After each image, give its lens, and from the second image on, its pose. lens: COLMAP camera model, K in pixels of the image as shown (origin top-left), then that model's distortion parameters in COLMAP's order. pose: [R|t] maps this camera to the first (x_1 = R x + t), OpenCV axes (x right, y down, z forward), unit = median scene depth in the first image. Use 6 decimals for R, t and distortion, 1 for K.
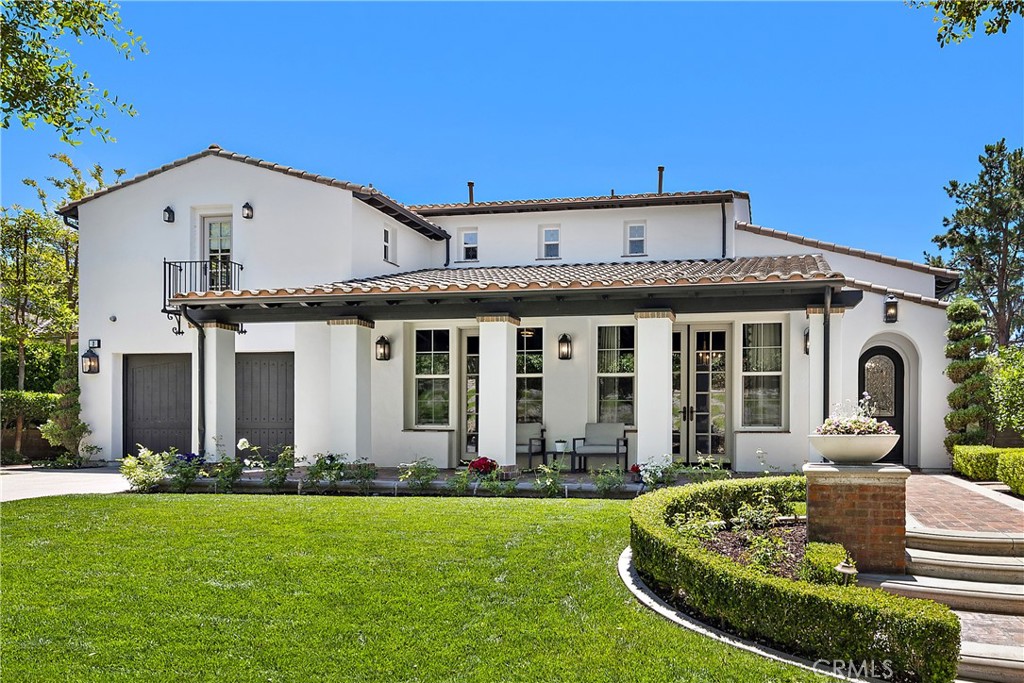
lens RADIAL K [[775.4, 0, 649.5], [0, 775.4, 437.9], [0, 0, 1]] dist [0.003308, -0.000532]
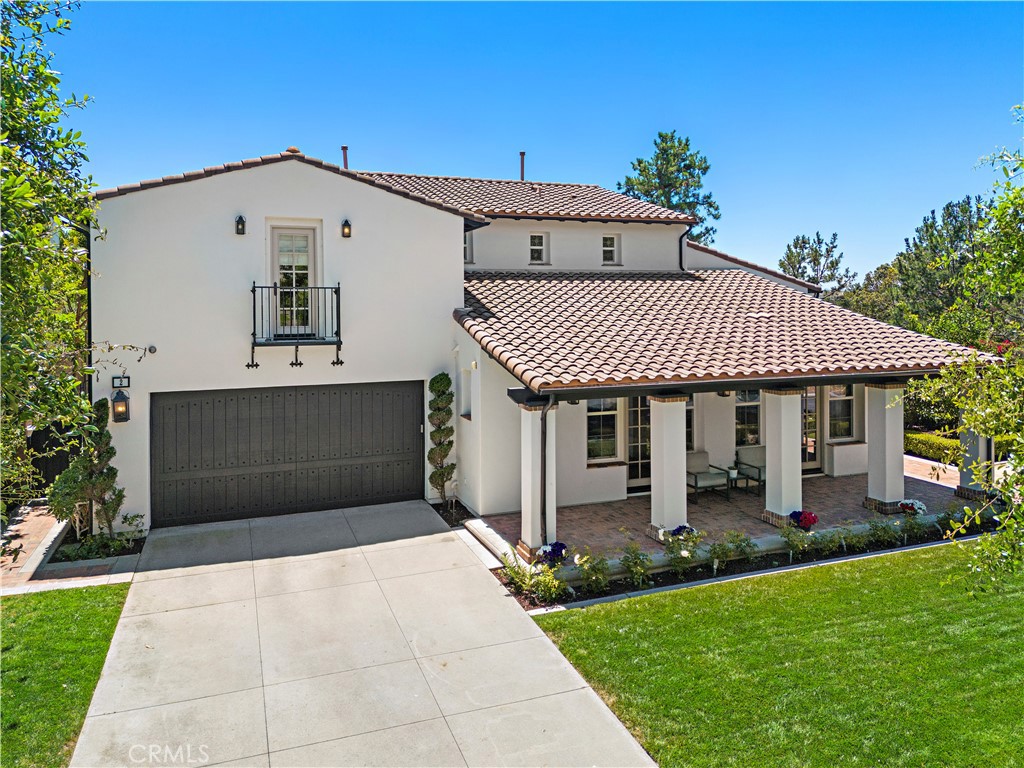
lens RADIAL K [[732.9, 0, 516.9], [0, 732.9, 314.0], [0, 0, 1]] dist [0.037875, -0.000151]
pose [[0.856891, -0.017253, 0.515209, -0.900969], [0.009232, 0.999793, 0.018127, -0.237341], [-0.515415, -0.010776, 0.856873, 0.190973]]
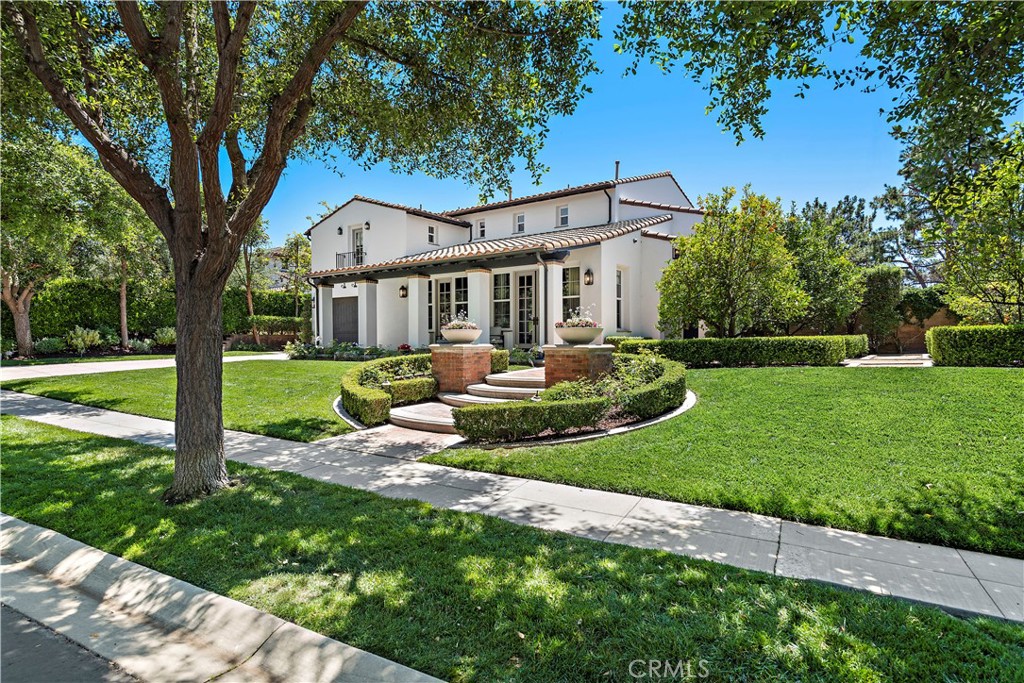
lens RADIAL K [[556.1, 0, 512.0], [0, 556.1, 341.5], [0, 0, 1]] dist [0.001313, 0.000064]
pose [[0.896033, -0.006171, -0.443944, 0.537185], [0.008078, 0.999964, 0.002404, 0.012487], [0.443913, -0.005741, 0.896051, -0.163305]]
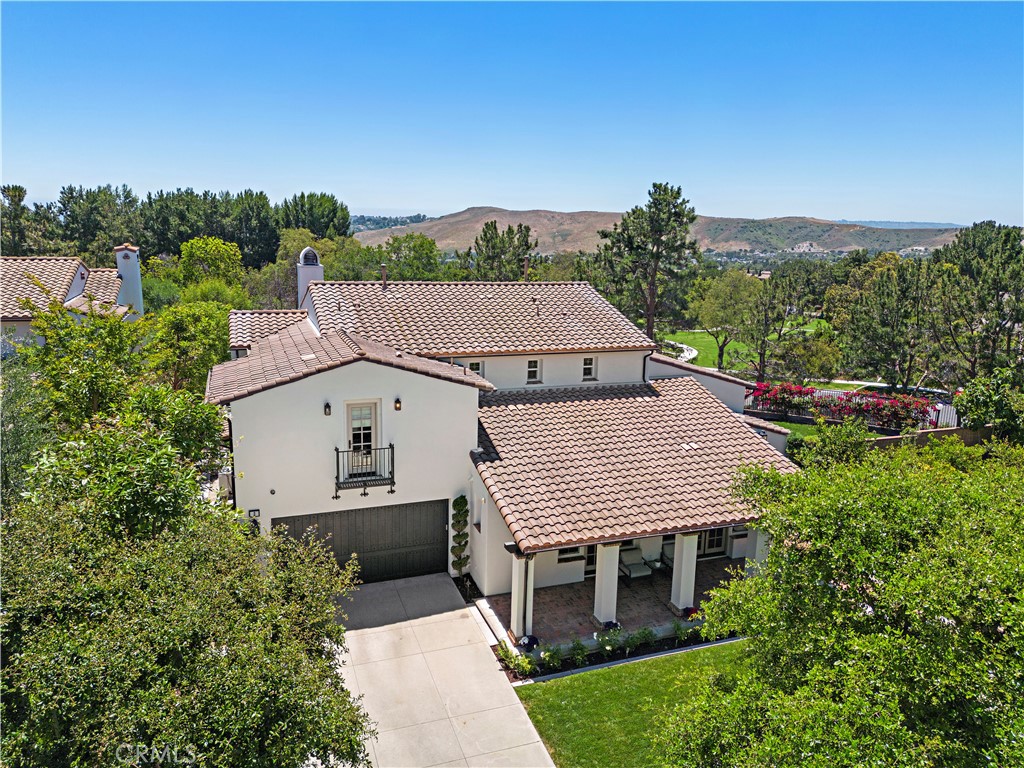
lens RADIAL K [[722.4, 0, 514.6], [0, 722.4, 381.6], [0, 0, 1]] dist [0.072694, -0.084270]
pose [[0.864065, -0.085046, 0.496144, -1.081981], [-0.022851, 0.977982, 0.207436, -0.669813], [-0.502861, -0.190575, 0.843097, -0.130970]]
